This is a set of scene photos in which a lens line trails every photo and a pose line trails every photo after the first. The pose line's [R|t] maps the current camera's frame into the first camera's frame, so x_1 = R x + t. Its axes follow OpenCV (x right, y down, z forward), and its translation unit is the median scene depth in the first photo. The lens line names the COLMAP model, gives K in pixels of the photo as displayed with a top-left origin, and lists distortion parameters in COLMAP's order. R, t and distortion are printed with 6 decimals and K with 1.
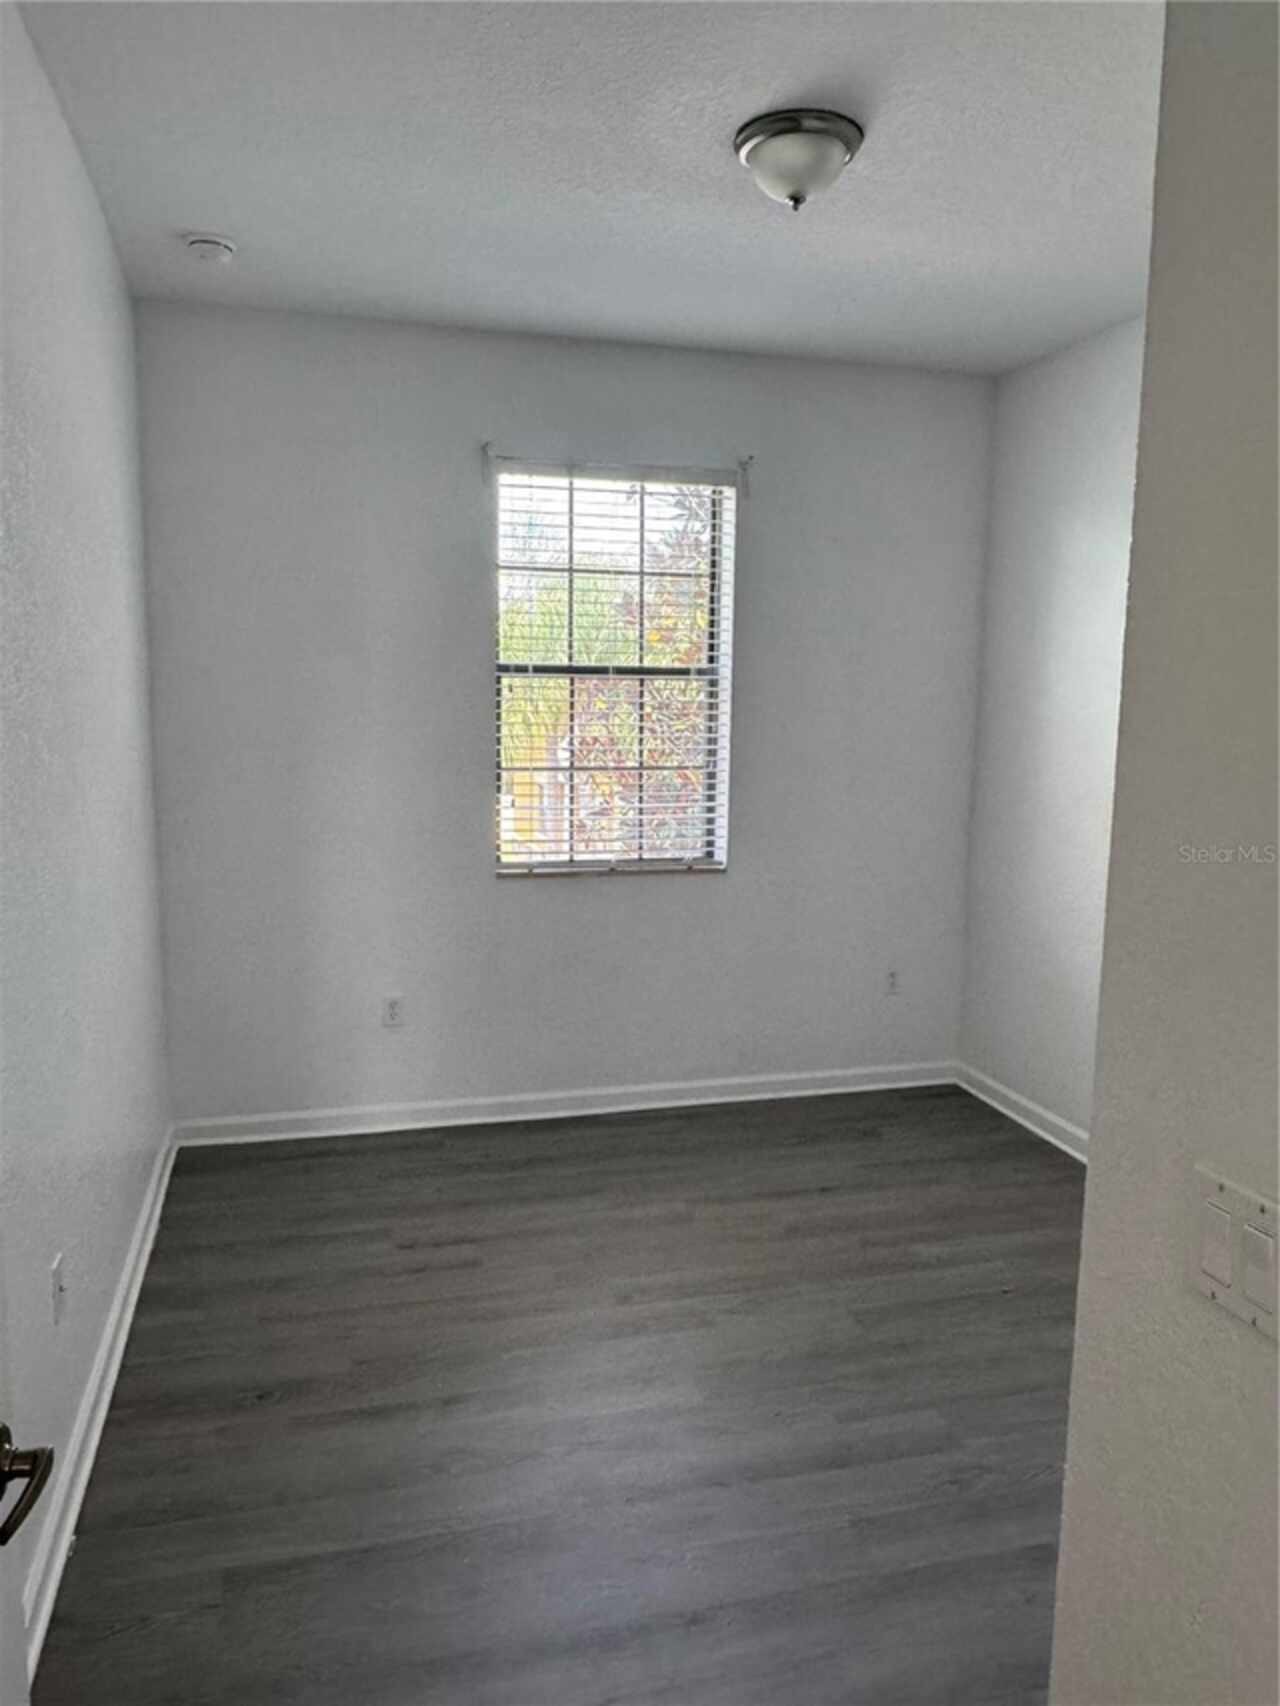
lens RADIAL K [[1194.5, 0, 640.0], [0, 1194.5, 853.0], [0, 0, 1]] dist [-0.005819, -0.000494]
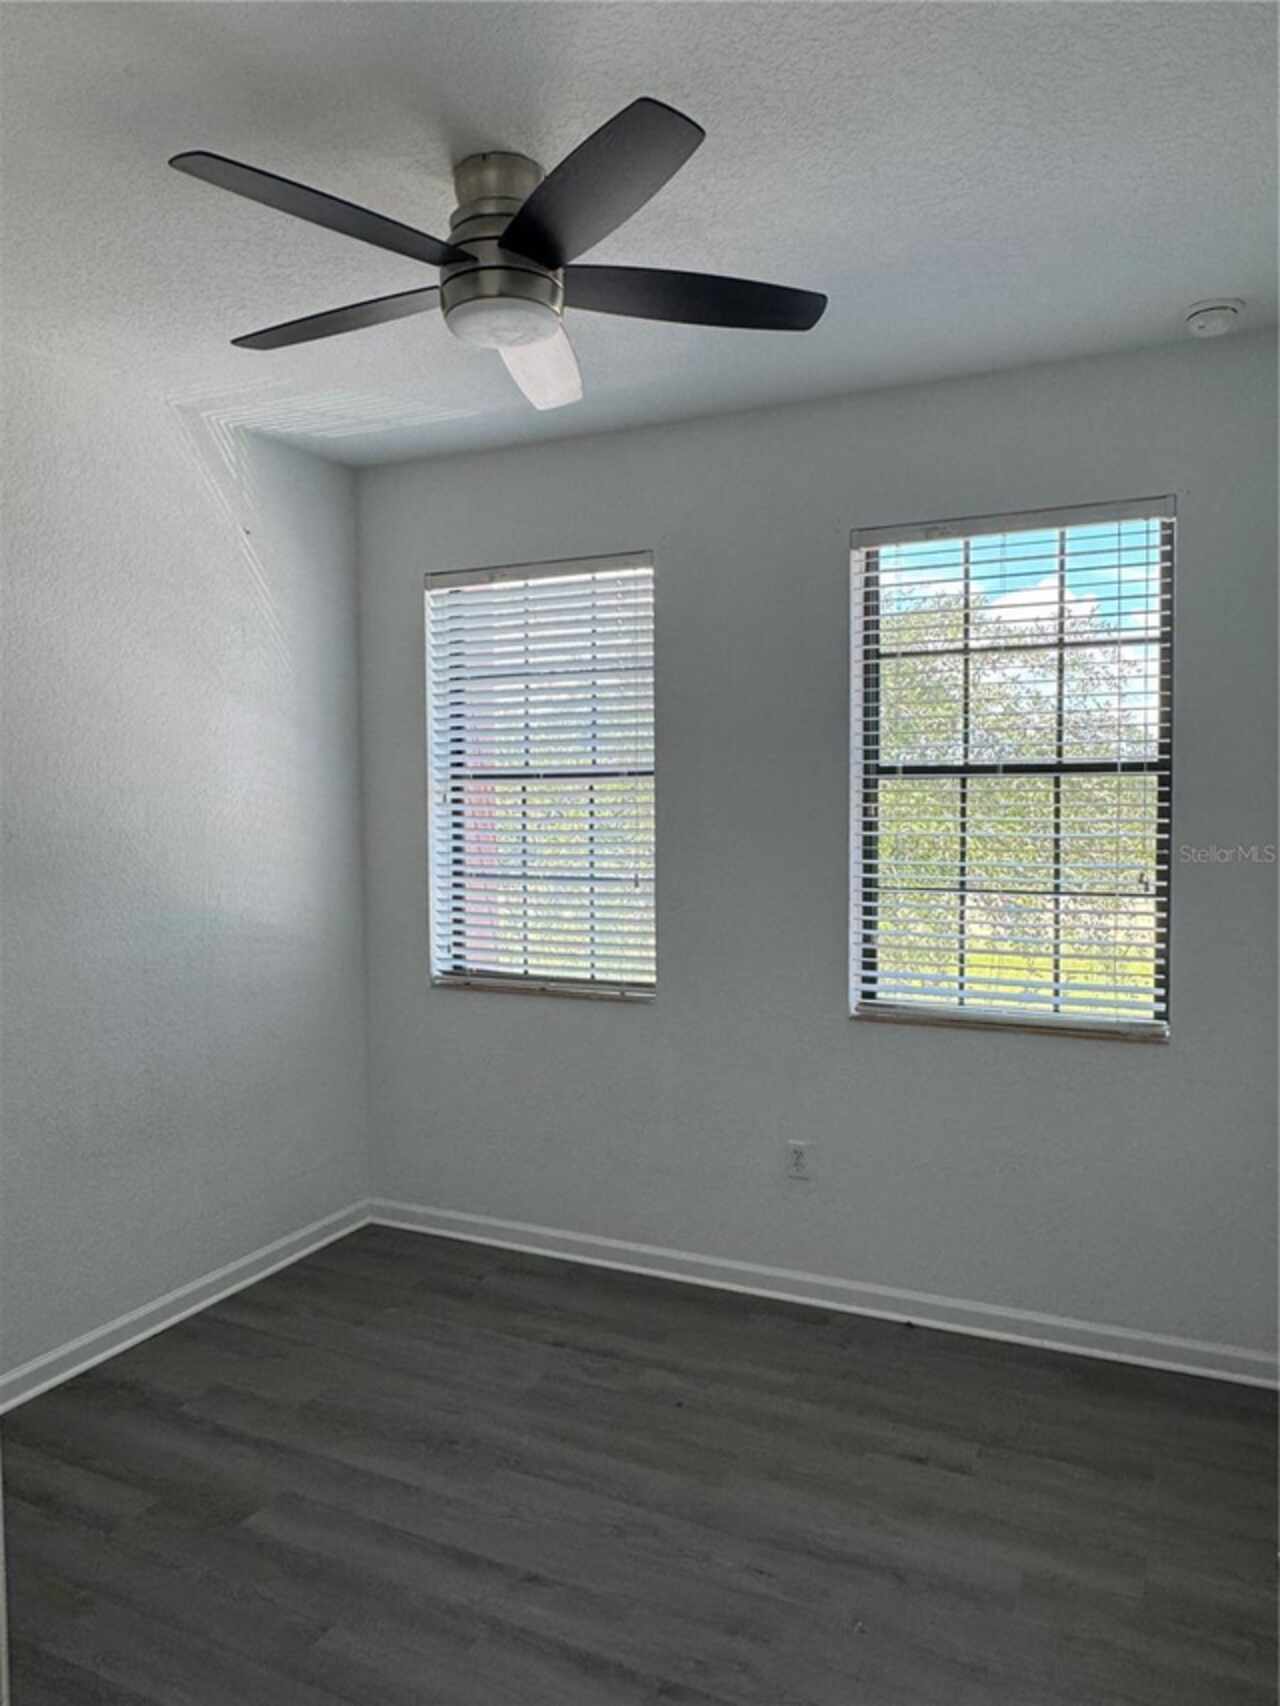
lens RADIAL K [[1513.7, 0, 640.0], [0, 1513.7, 853.0], [0, 0, 1]] dist [0.007719, 0.002538]
pose [[0.685351, 0.012212, -0.728111, 0.550274], [-0.083837, 0.994534, -0.062232, -0.014275], [0.723371, 0.103693, 0.682629, 0.147556]]
